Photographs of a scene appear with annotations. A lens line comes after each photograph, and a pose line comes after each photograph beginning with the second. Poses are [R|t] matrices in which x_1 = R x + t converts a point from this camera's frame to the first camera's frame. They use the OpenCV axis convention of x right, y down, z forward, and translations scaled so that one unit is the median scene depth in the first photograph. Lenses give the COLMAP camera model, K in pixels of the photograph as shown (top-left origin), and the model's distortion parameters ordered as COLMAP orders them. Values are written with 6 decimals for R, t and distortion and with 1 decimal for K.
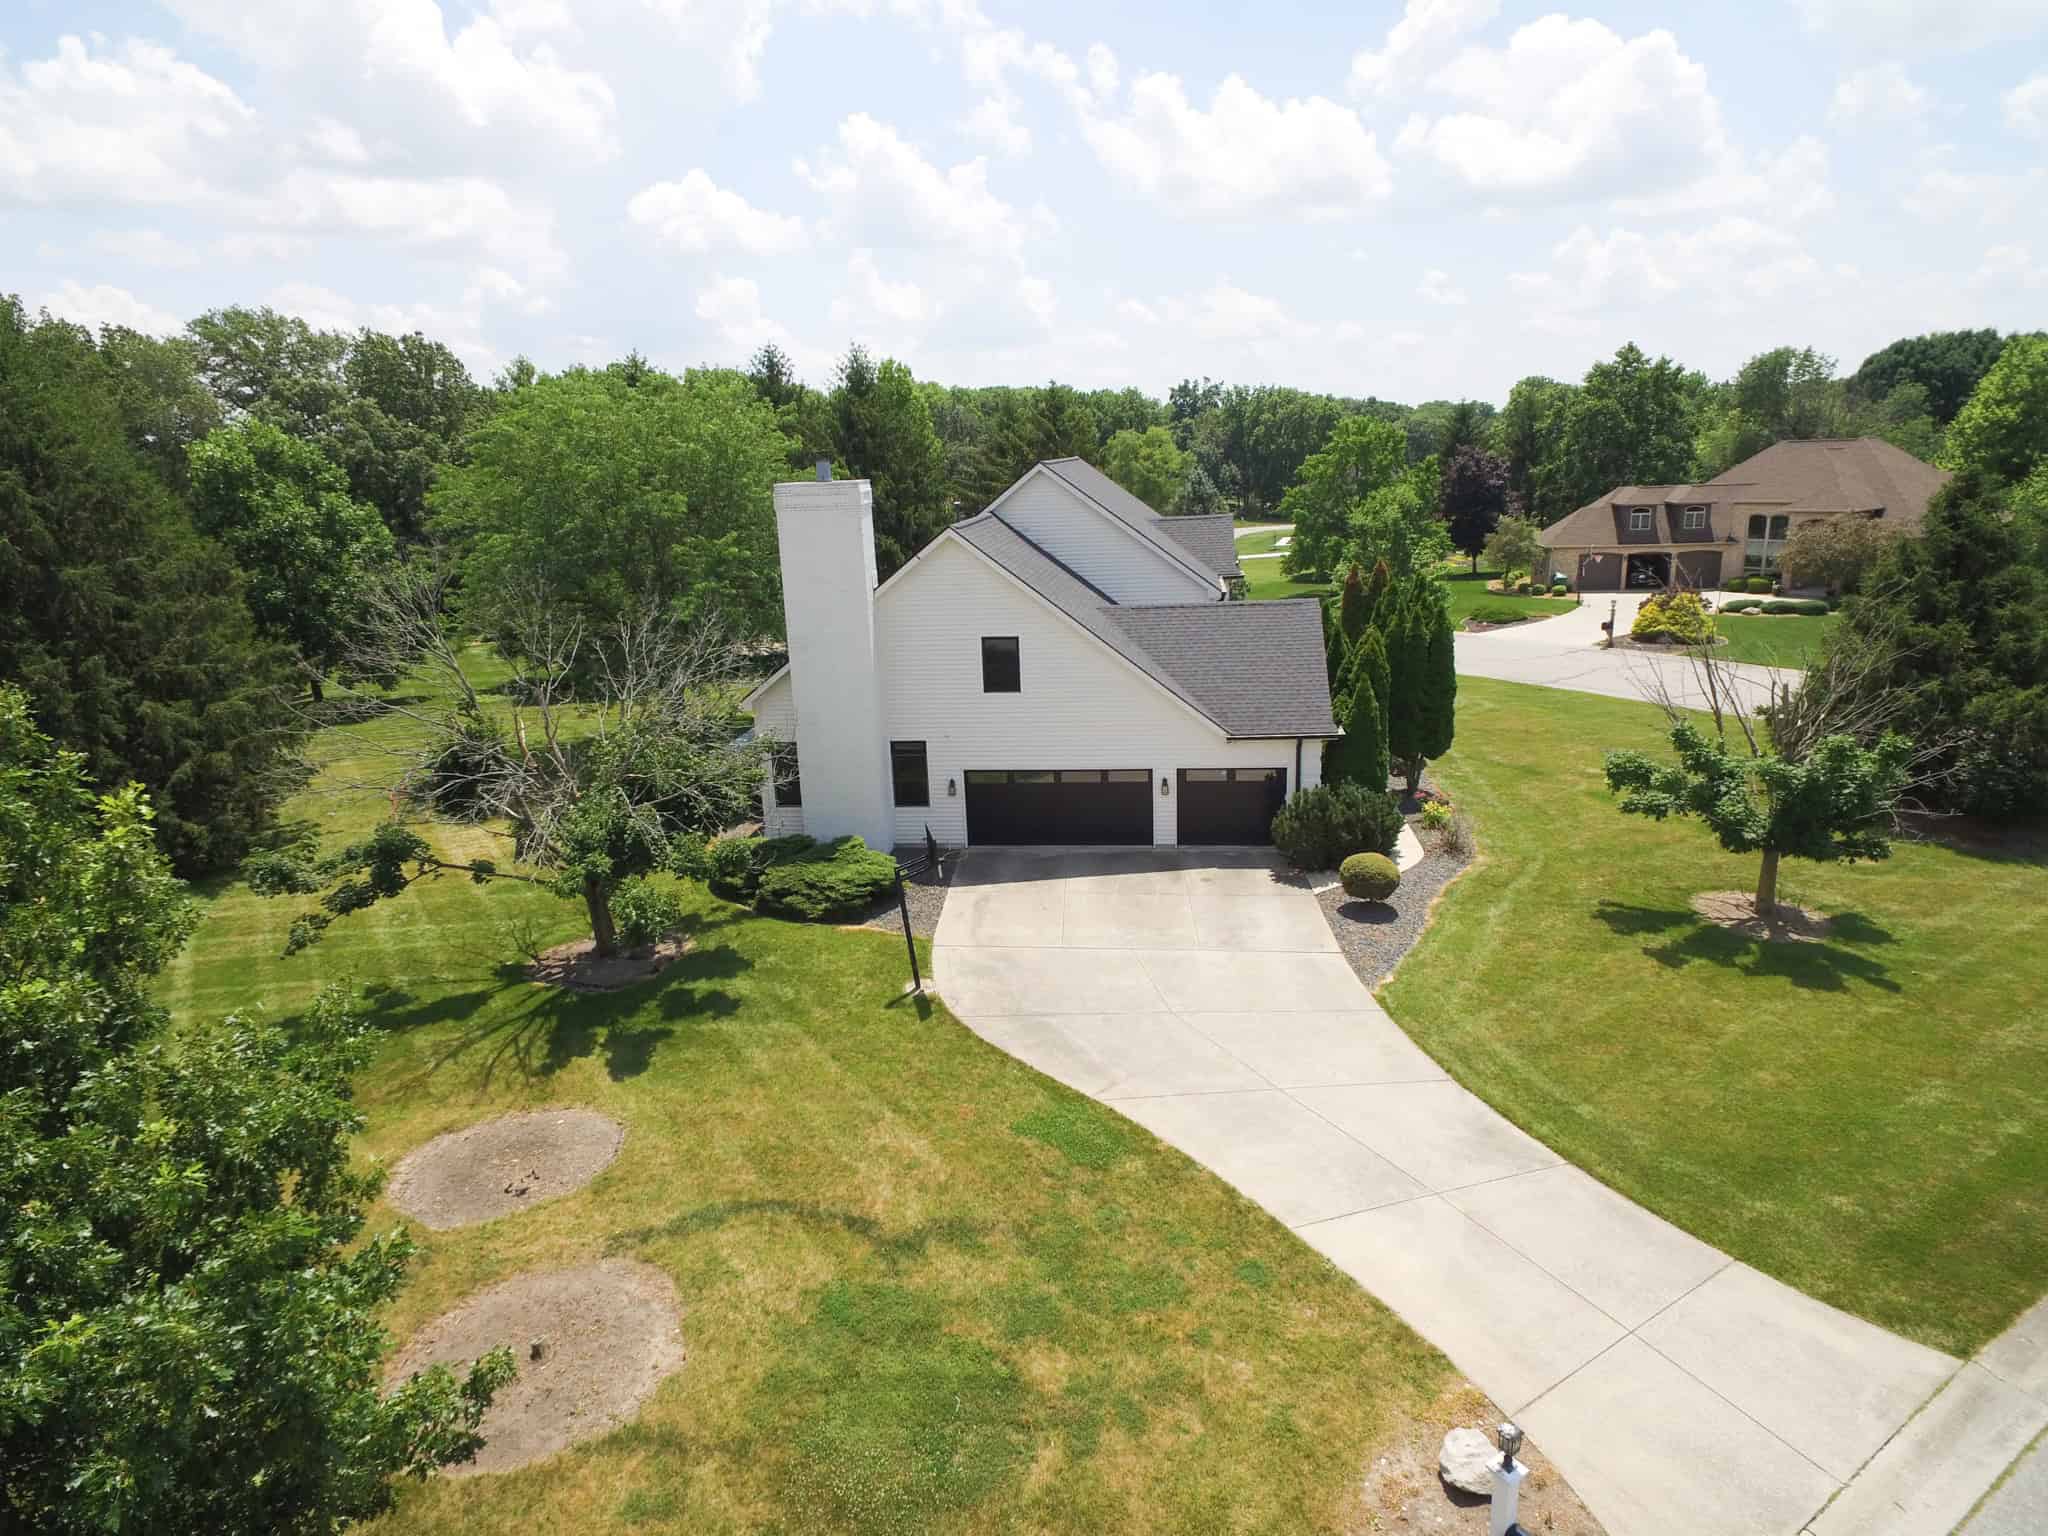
lens RADIAL K [[1208.1, 0, 1055.7], [0, 1208.1, 766.7], [0, 0, 1]] dist [0.003785, 0.000839]
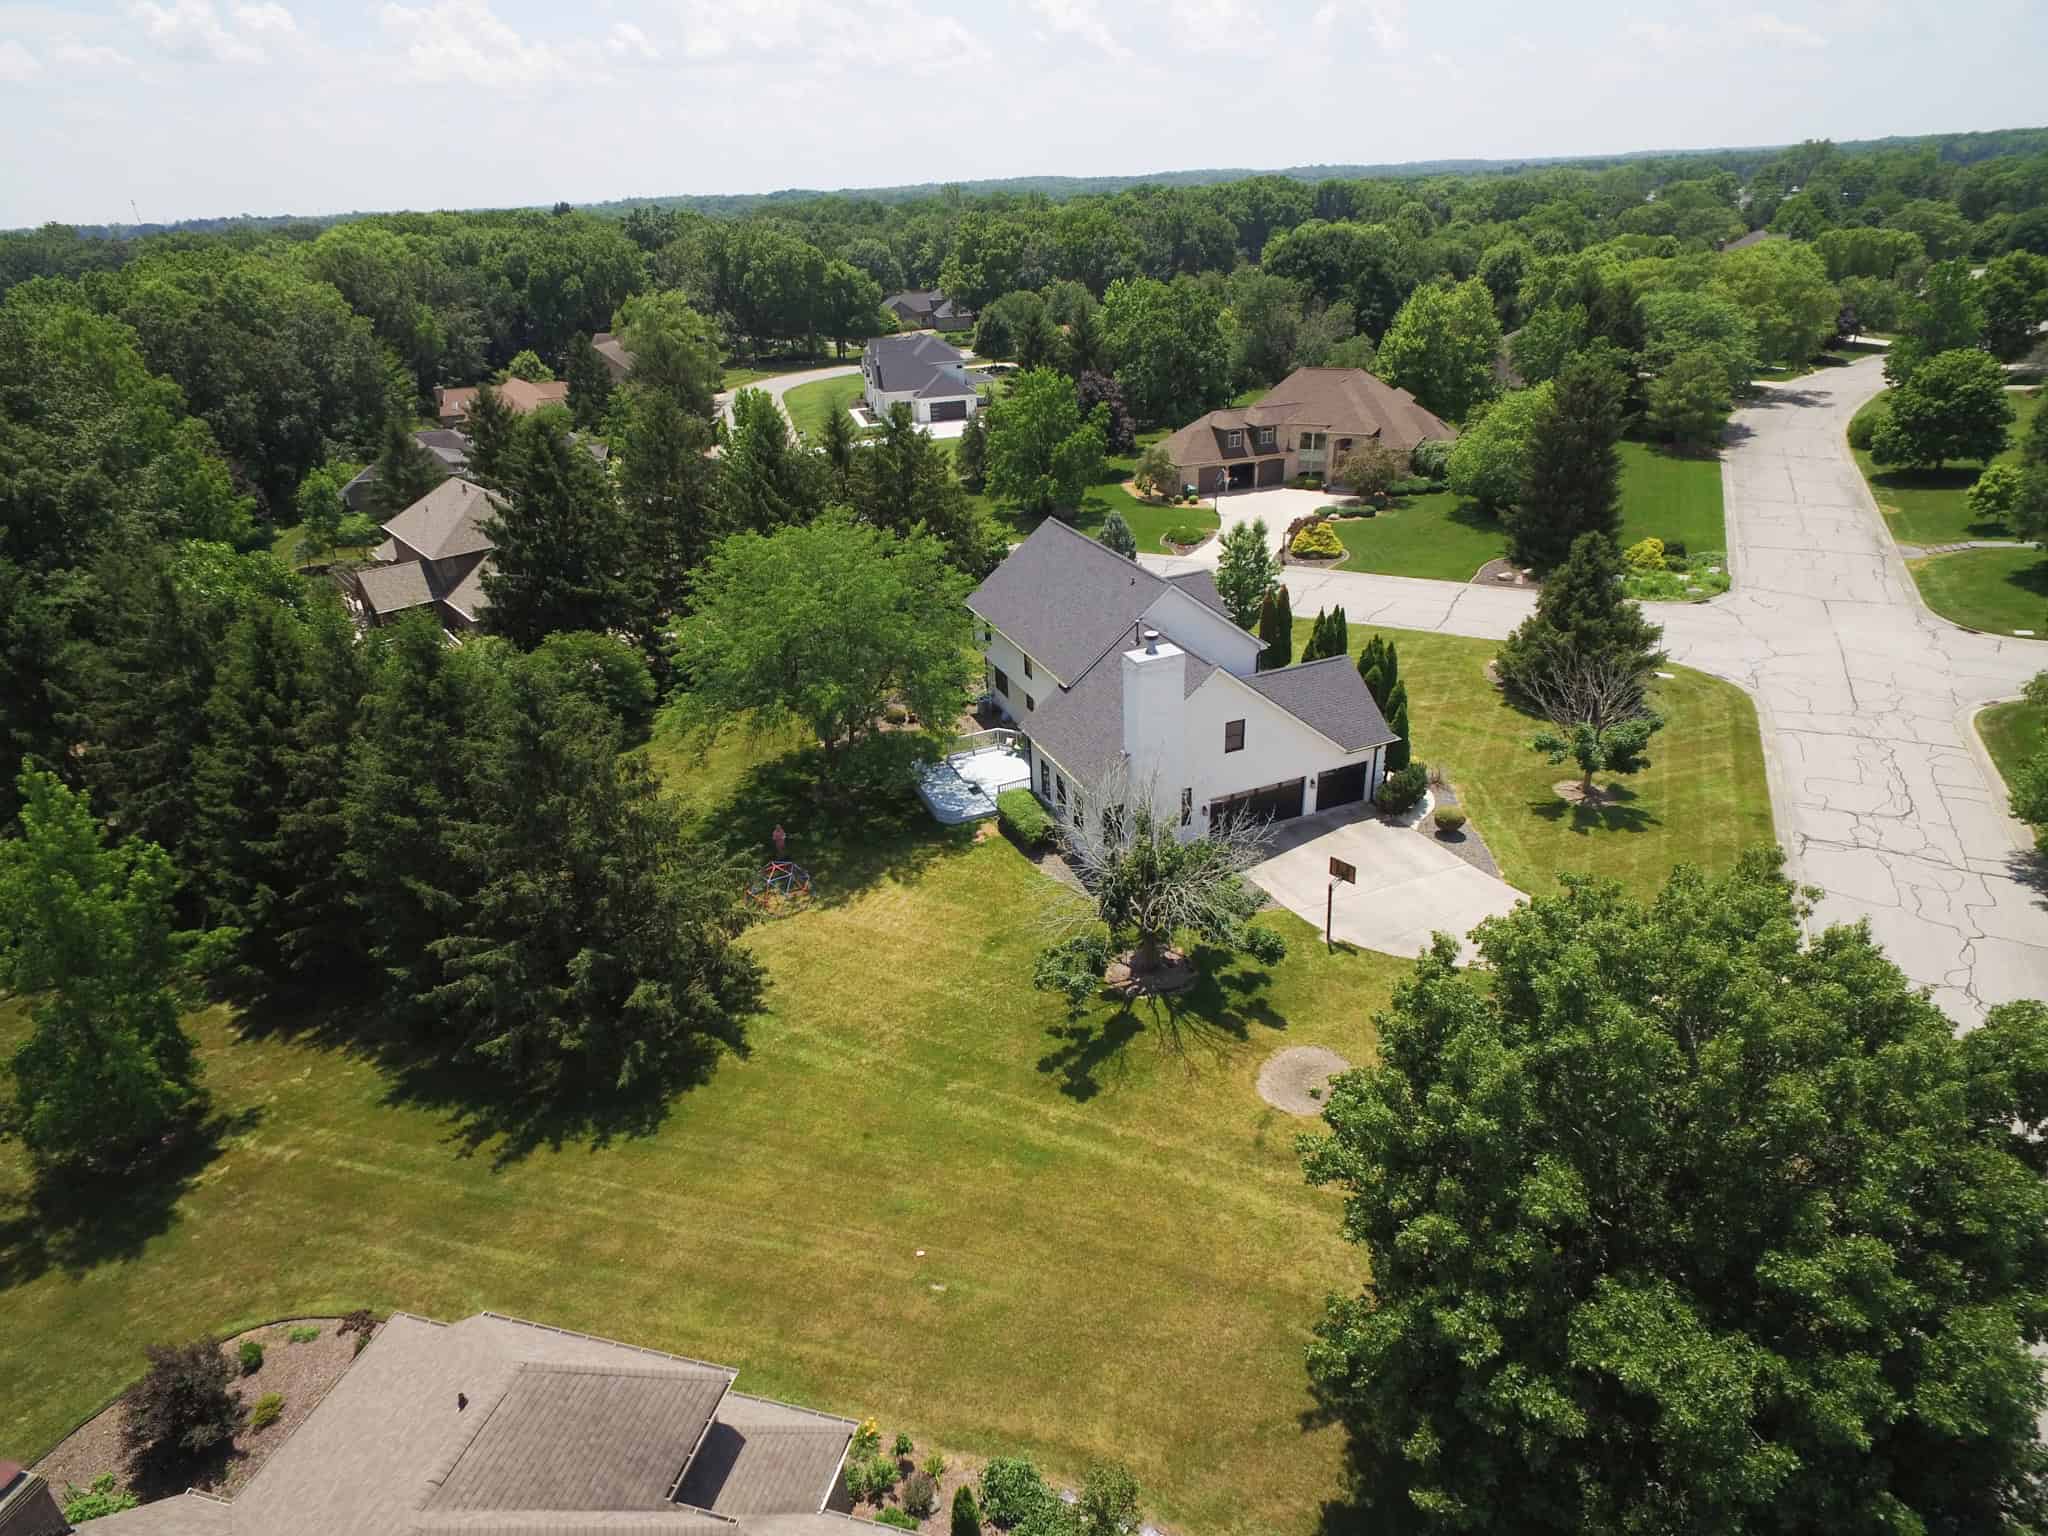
lens RADIAL K [[1208.1, 0, 1055.7], [0, 1208.1, 766.7], [0, 0, 1]] dist [0.003785, 0.000839]
pose [[0.863818, -0.214041, 0.456076, -1.009603], [0.125876, 0.968247, 0.215995, -0.426870], [-0.487825, -0.129171, 0.863331, -0.332387]]
